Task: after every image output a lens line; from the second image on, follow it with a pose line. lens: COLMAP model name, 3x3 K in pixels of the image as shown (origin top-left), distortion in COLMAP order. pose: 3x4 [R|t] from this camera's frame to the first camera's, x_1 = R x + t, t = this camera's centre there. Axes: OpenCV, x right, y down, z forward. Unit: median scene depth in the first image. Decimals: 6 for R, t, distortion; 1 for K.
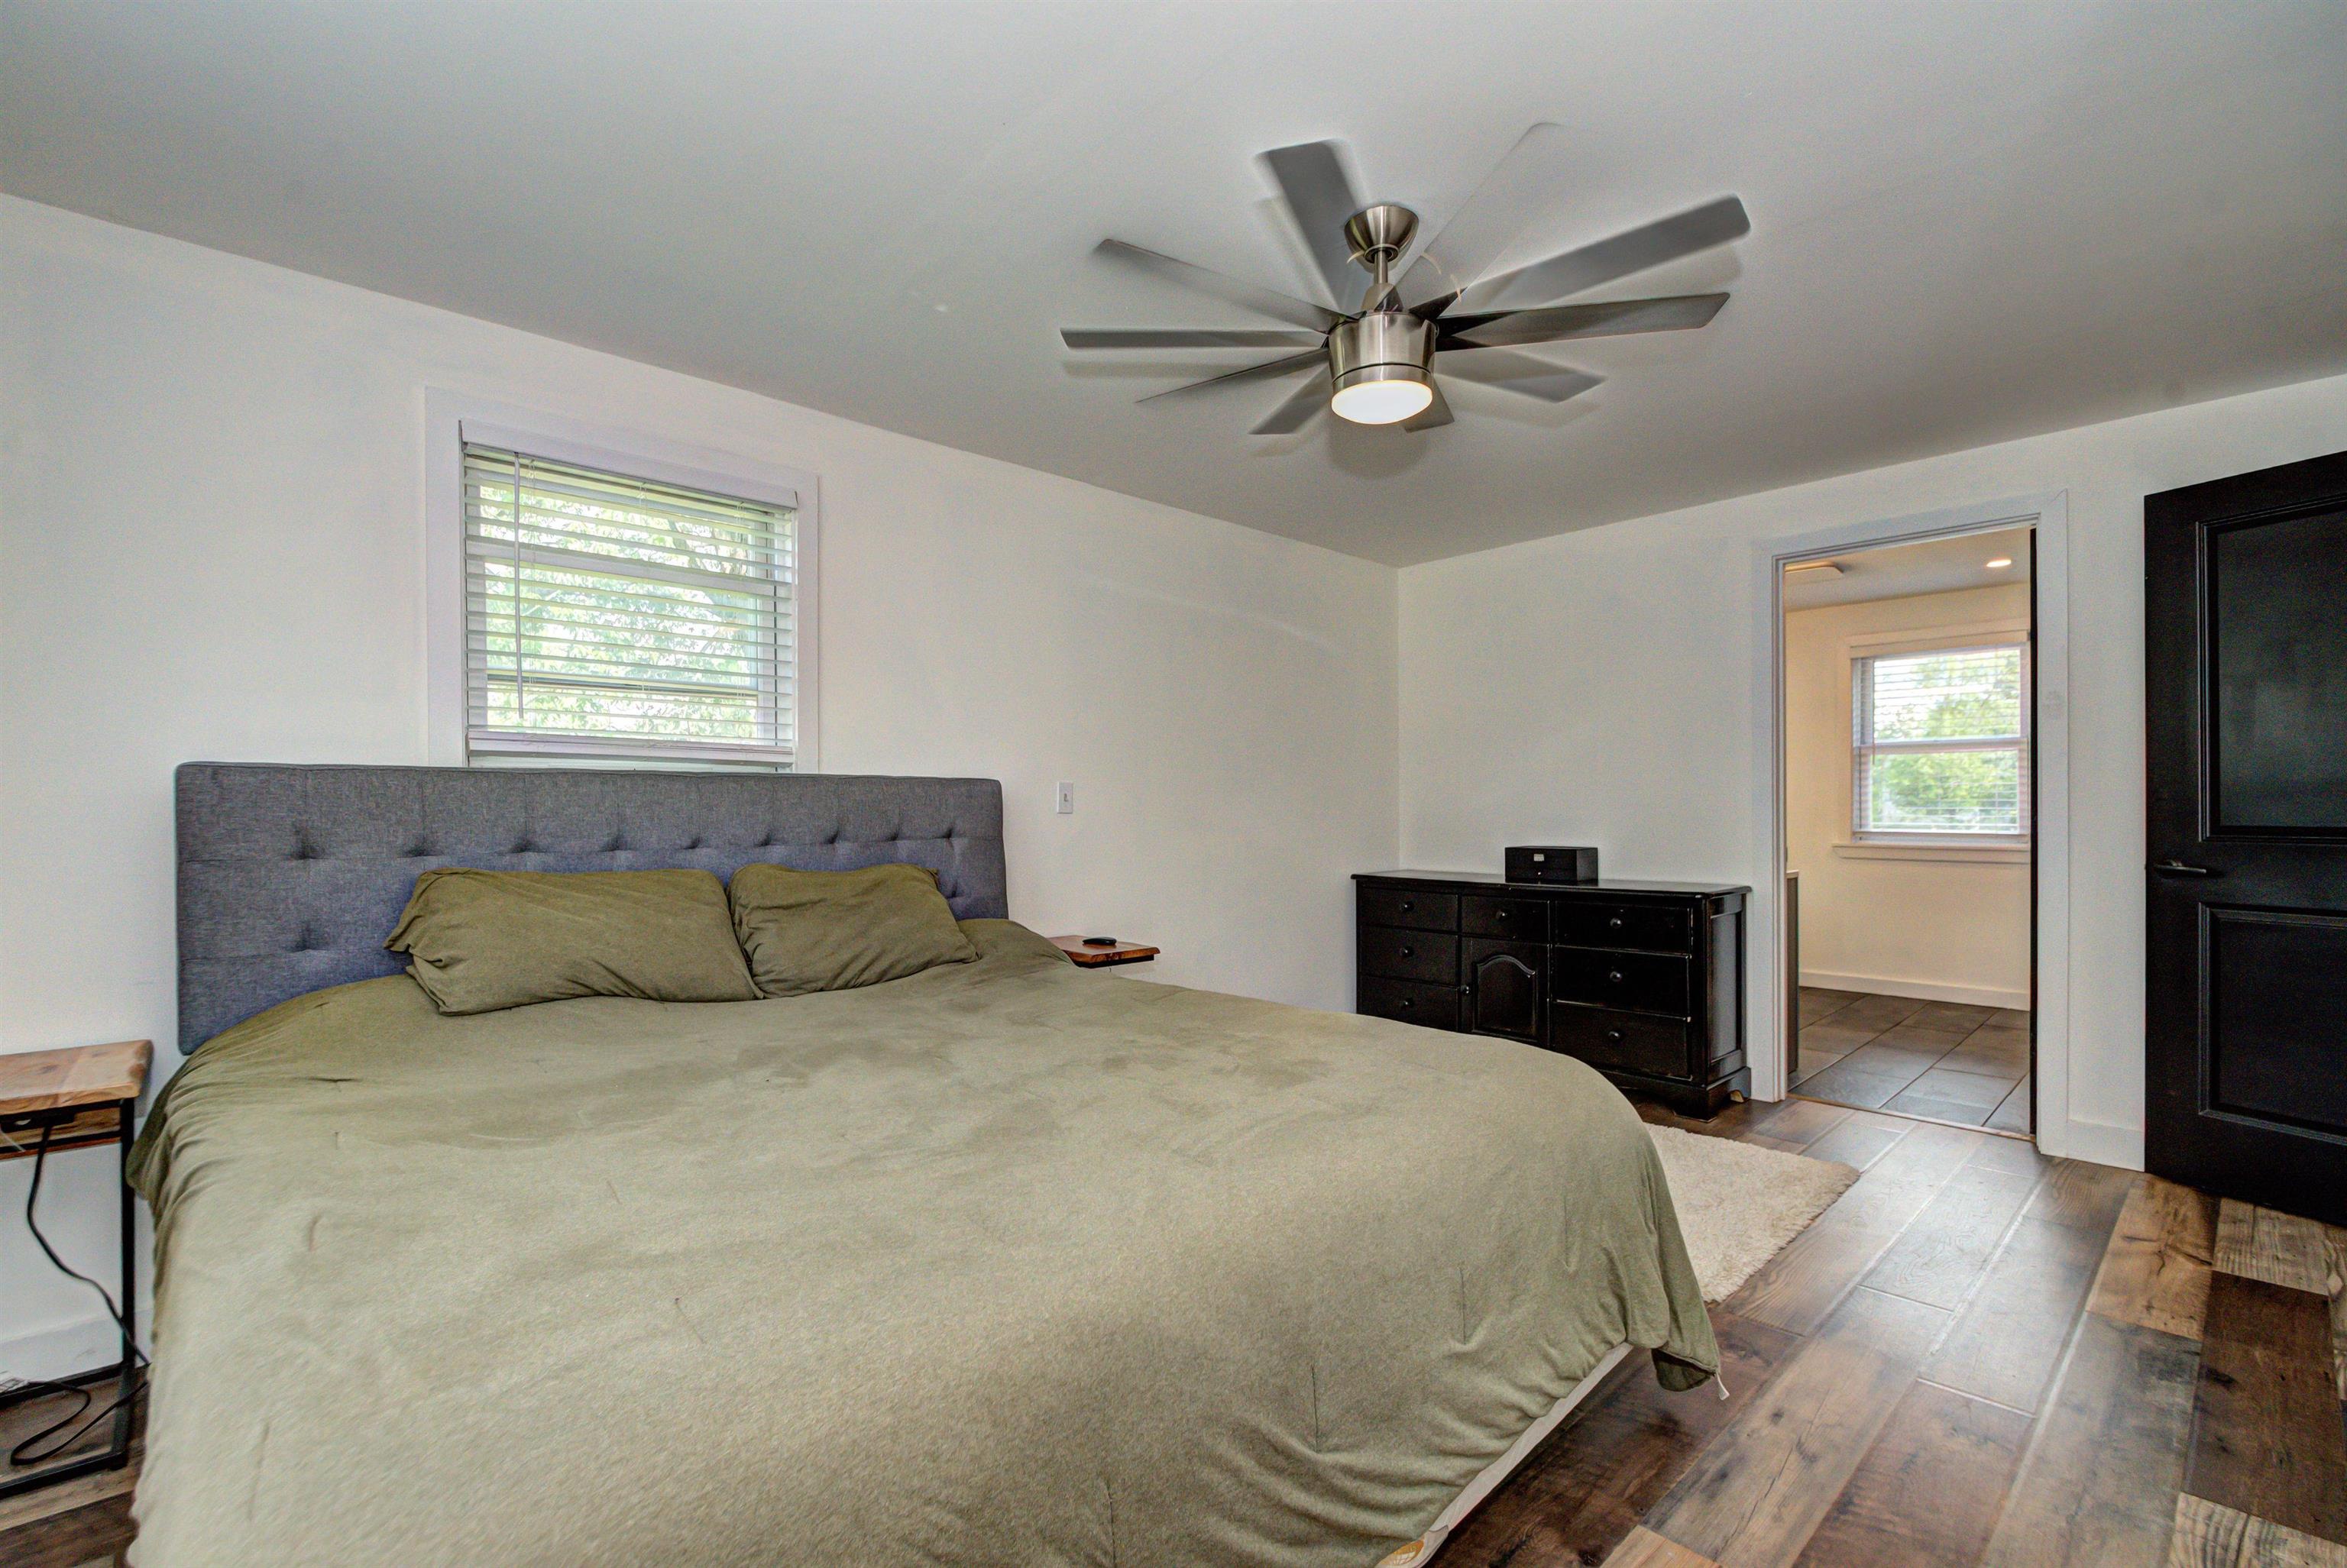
lens RADIAL K [[1033.3, 0, 1162.2], [0, 1033.3, 790.9], [0, 0, 1]] dist [-0.016590, -0.002921]
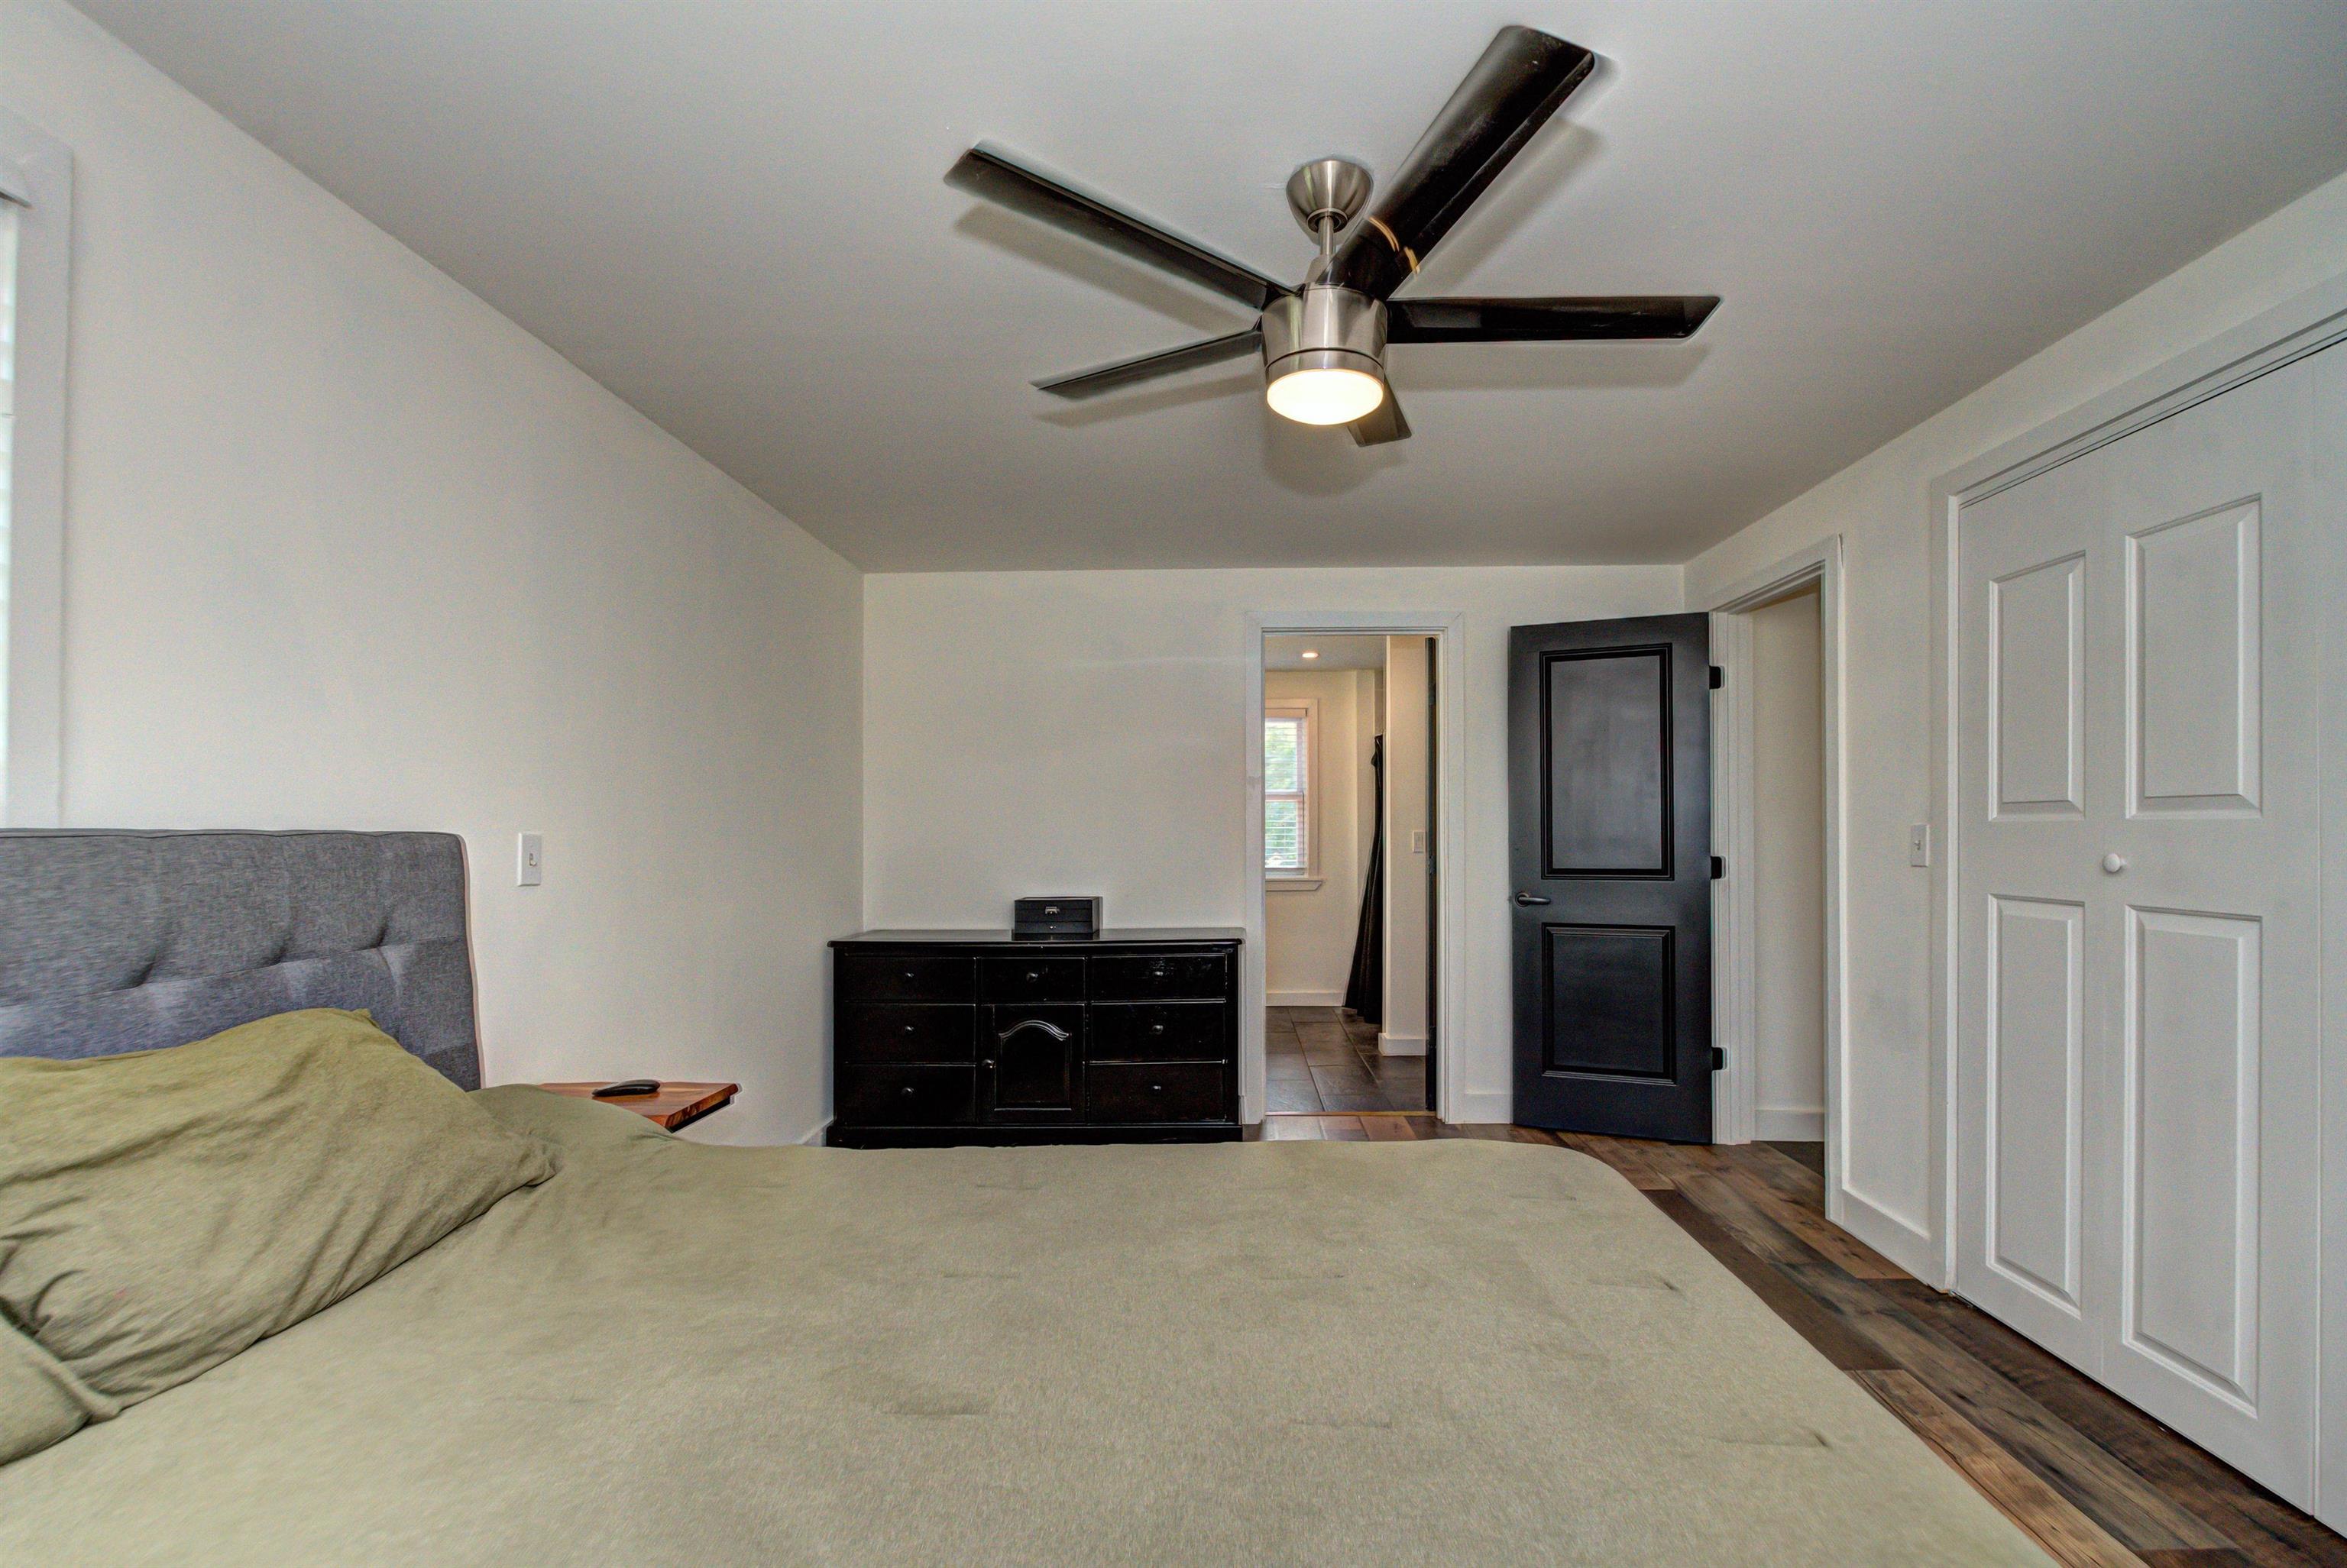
lens RADIAL K [[1033.3, 0, 1173.4], [0, 1033.3, 806.4], [0, 0, 1]] dist [-0.016590, -0.002921]
pose [[0.675674, 0.017242, 0.736999, -0.317397], [-0.008914, 0.999844, -0.015219, -0.020660], [-0.737147, 0.003713, 0.675722, 0.355660]]
